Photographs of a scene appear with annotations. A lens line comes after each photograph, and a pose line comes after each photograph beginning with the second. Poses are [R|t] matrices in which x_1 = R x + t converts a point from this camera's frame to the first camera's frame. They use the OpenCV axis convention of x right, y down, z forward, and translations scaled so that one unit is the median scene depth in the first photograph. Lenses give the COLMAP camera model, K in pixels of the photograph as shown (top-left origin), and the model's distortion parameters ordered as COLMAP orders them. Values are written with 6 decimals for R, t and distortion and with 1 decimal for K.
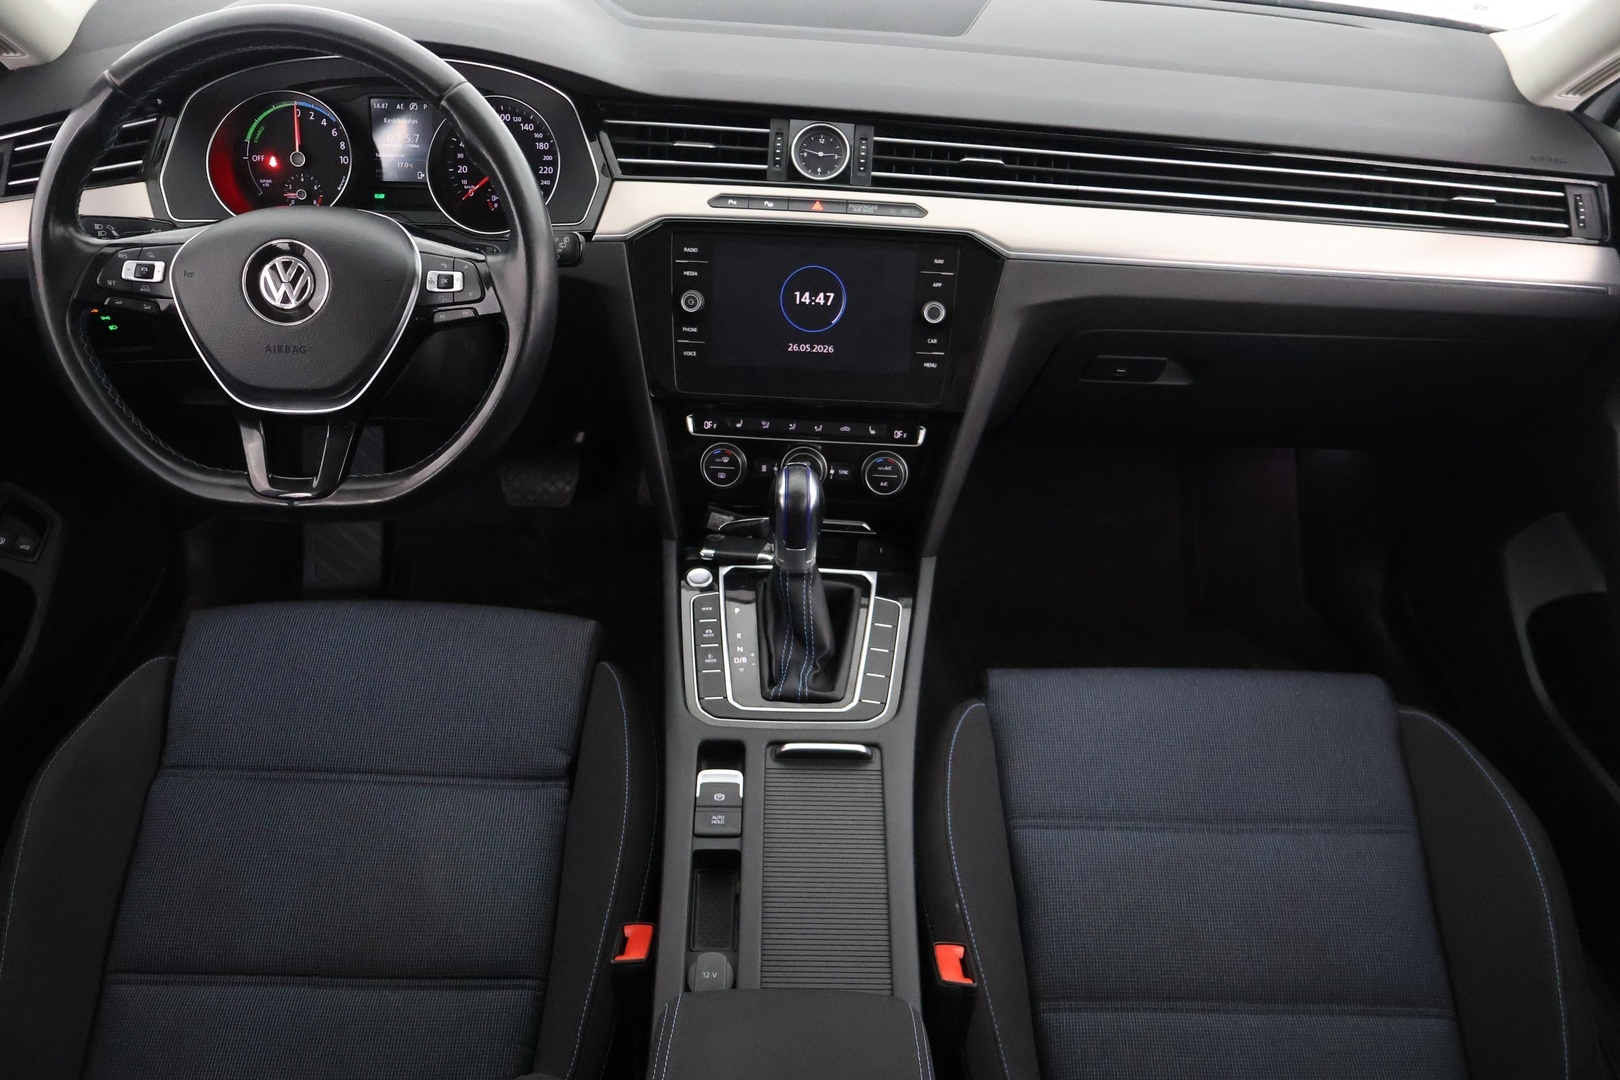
lens RADIAL K [[1371.5, 0, 815.8], [0, 1371.5, 544.1], [0, 0, 1]] dist [-0.006045, -0.006660]
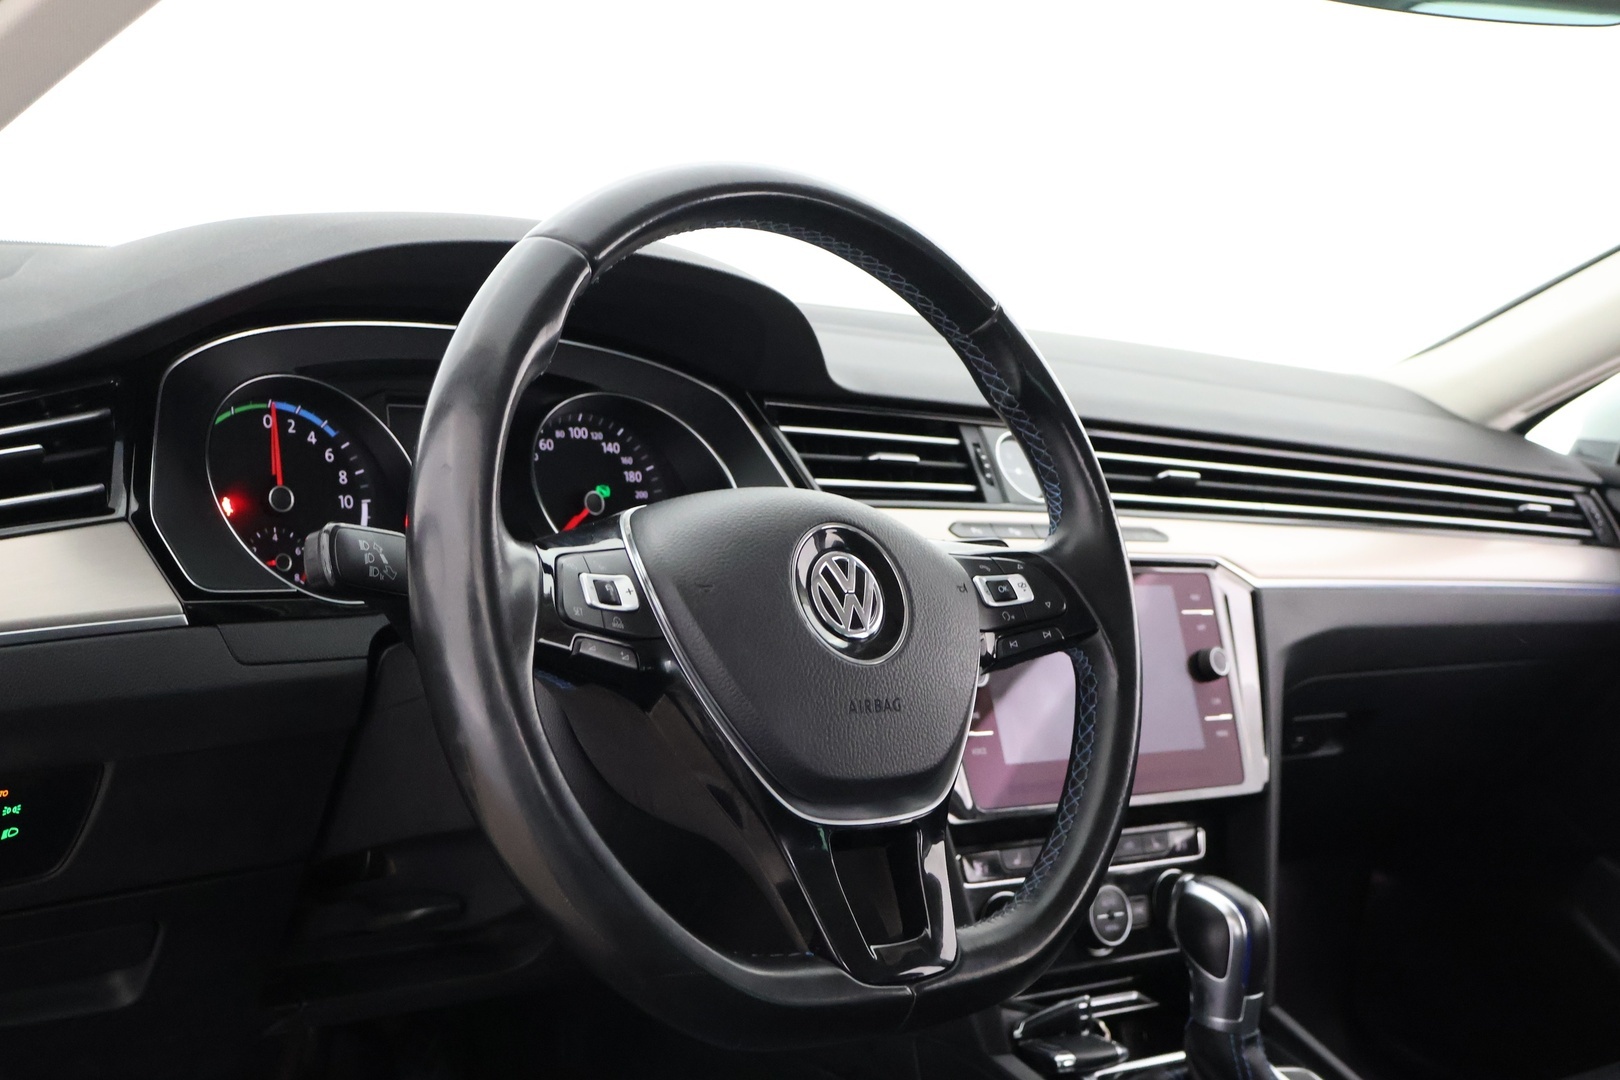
lens RADIAL K [[2005.0, 0, 809.6], [0, 2005.0, 539.3], [0, 0, 1]] dist [-0.006869, 0.000000]
pose [[0.765696, -0.027550, 0.642613, -0.728718], [0.270848, 0.919996, -0.283283, 0.015138], [-0.583397, 0.390959, 0.711898, 0.318891]]
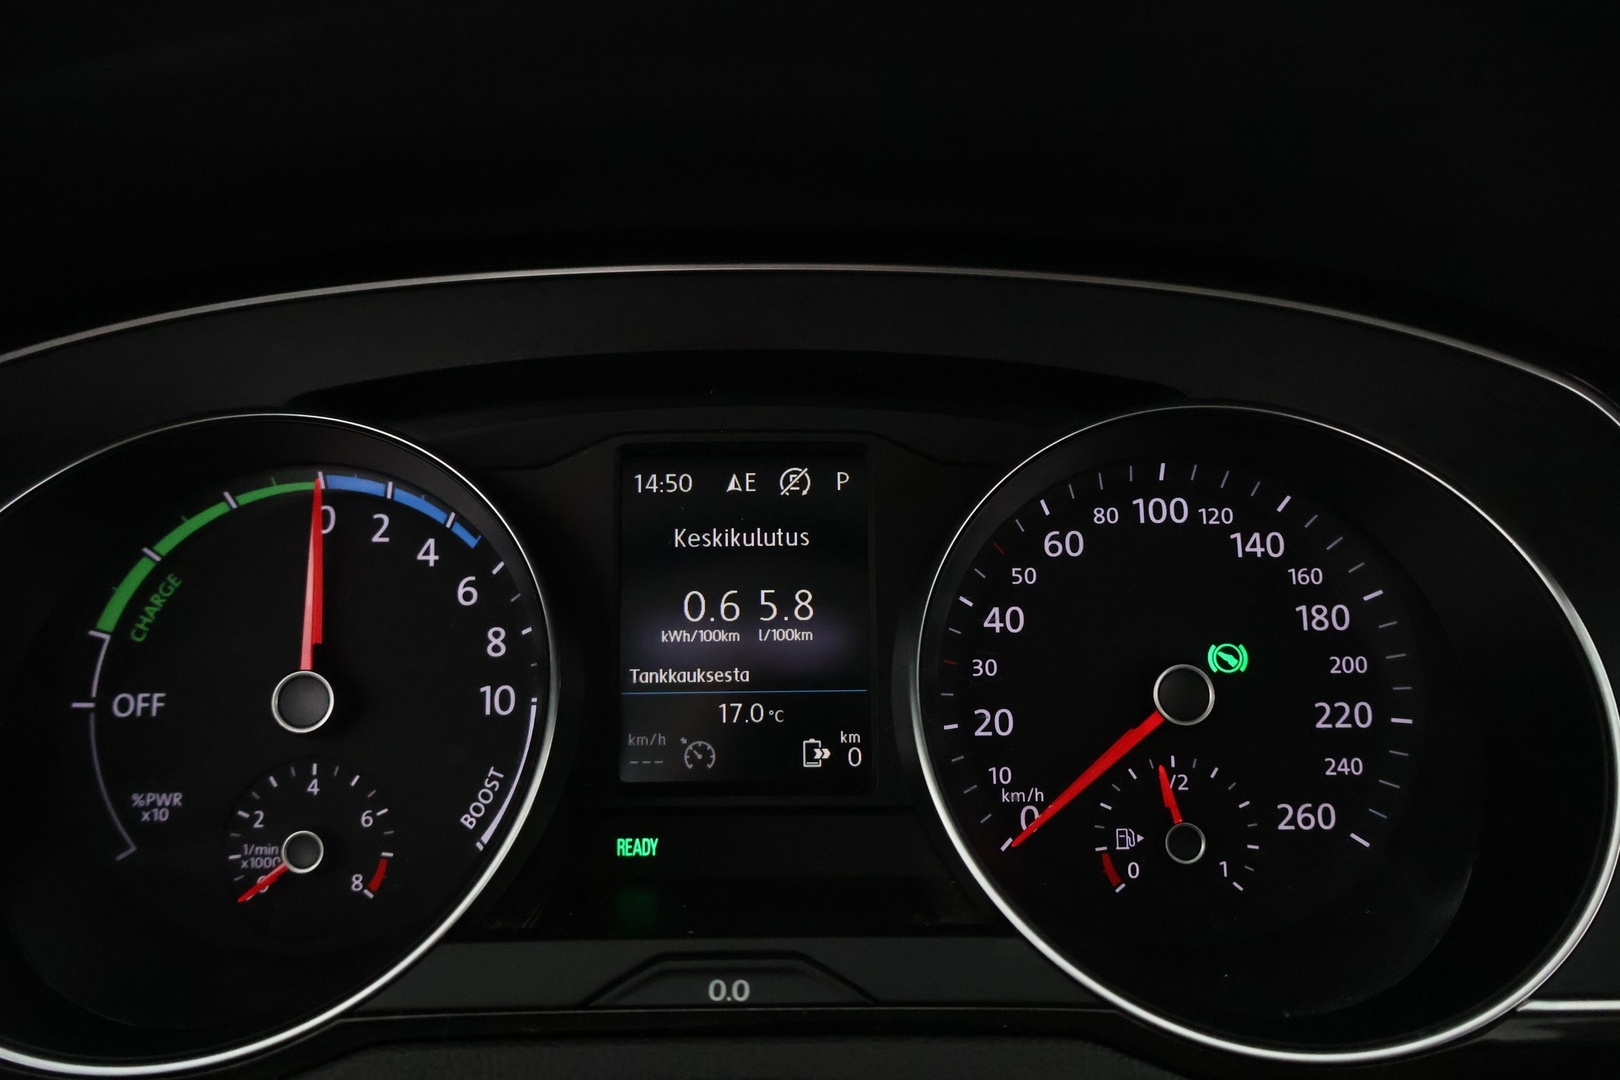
lens RADIAL K [[1371.5, 0, 802.7], [0, 1371.5, 529.8], [0, 0, 1]] dist [-0.006045, -0.006660]
pose [[0.999375, -0.034397, -0.008147, -0.290650], [0.028402, 0.918561, -0.394257, -0.213837], [0.021044, 0.393779, 0.918964, 0.776073]]
